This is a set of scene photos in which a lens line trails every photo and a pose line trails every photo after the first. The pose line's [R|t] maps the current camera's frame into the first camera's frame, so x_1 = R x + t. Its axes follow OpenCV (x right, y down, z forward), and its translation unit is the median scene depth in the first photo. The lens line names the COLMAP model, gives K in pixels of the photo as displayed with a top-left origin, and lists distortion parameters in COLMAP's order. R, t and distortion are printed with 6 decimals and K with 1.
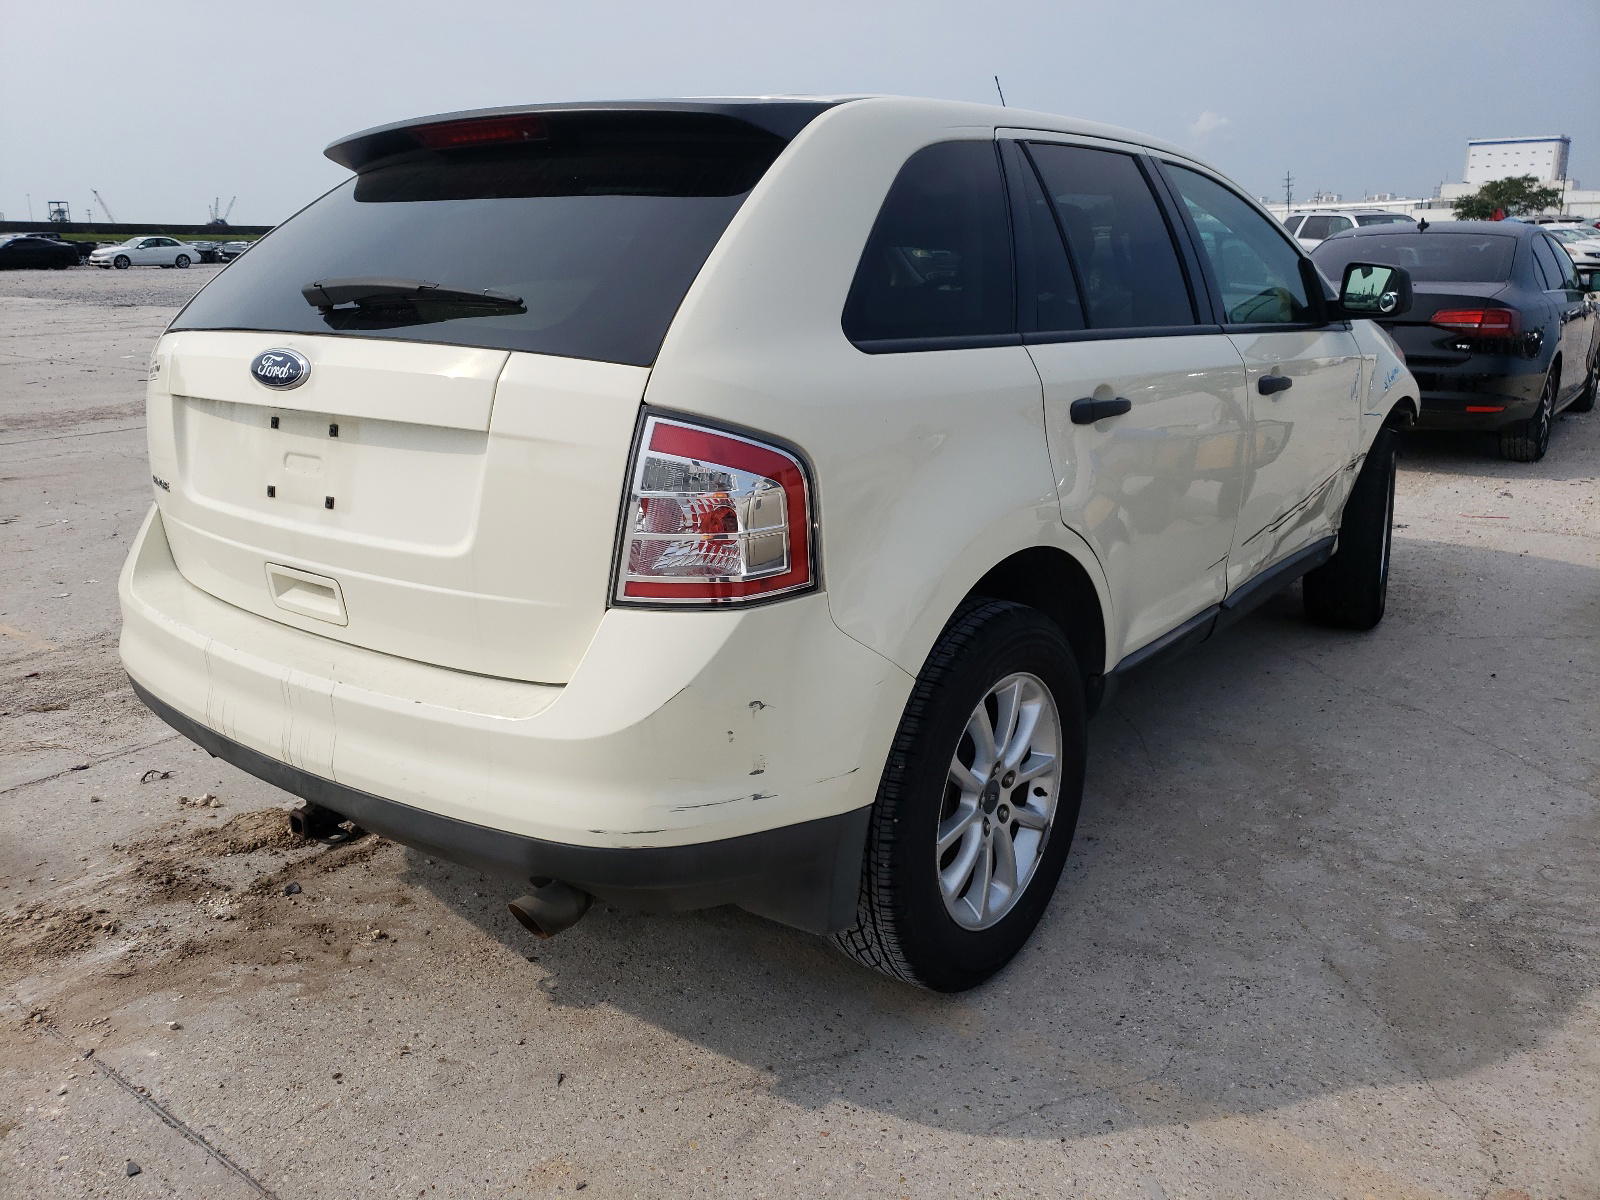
lens RADIAL K [[1258.6, 0, 805.8], [0, 1258.6, 592.8], [0, 0, 1]] dist [0.030152, -0.003755]
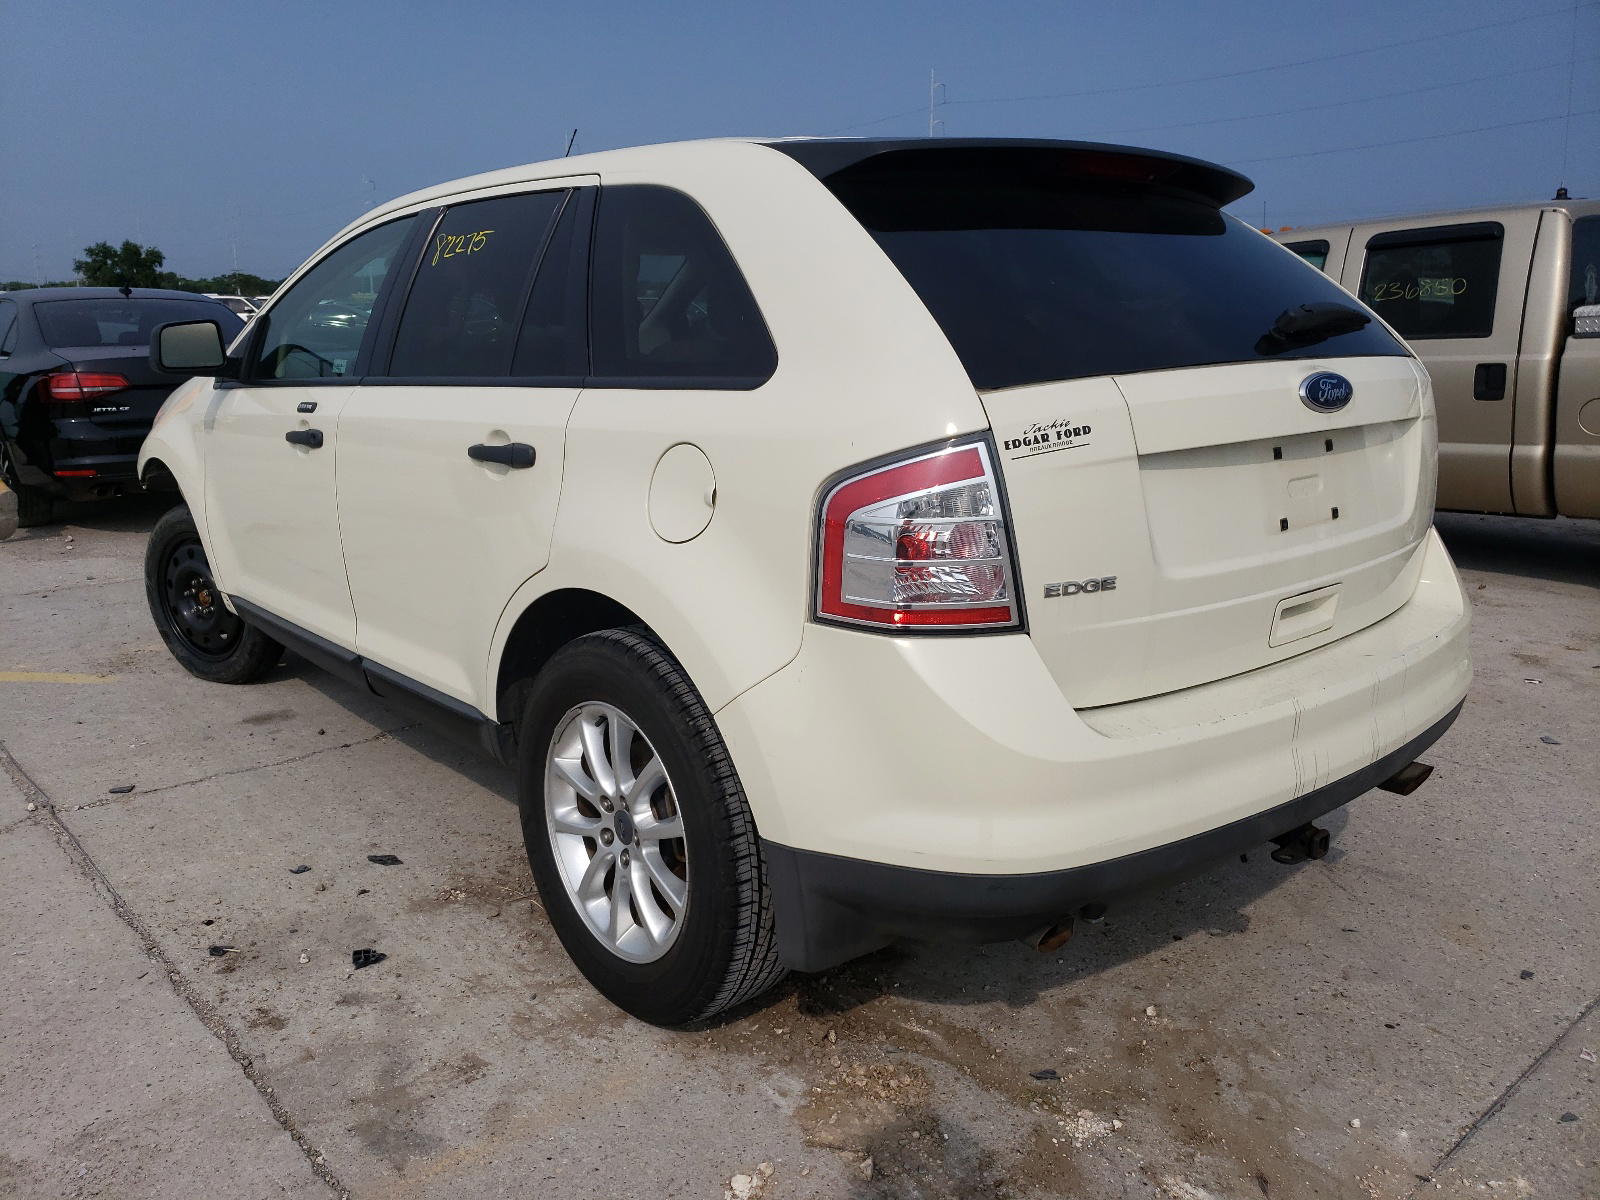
lens RADIAL K [[1258.6, 0, 791.4], [0, 1258.6, 606.4], [0, 0, 1]] dist [0.030152, -0.003755]
pose [[0.203478, -0.218145, 0.954468, -1.431193], [0.254012, 0.953245, 0.163714, -0.273538], [-0.945555, 0.209134, 0.249376, 1.128909]]
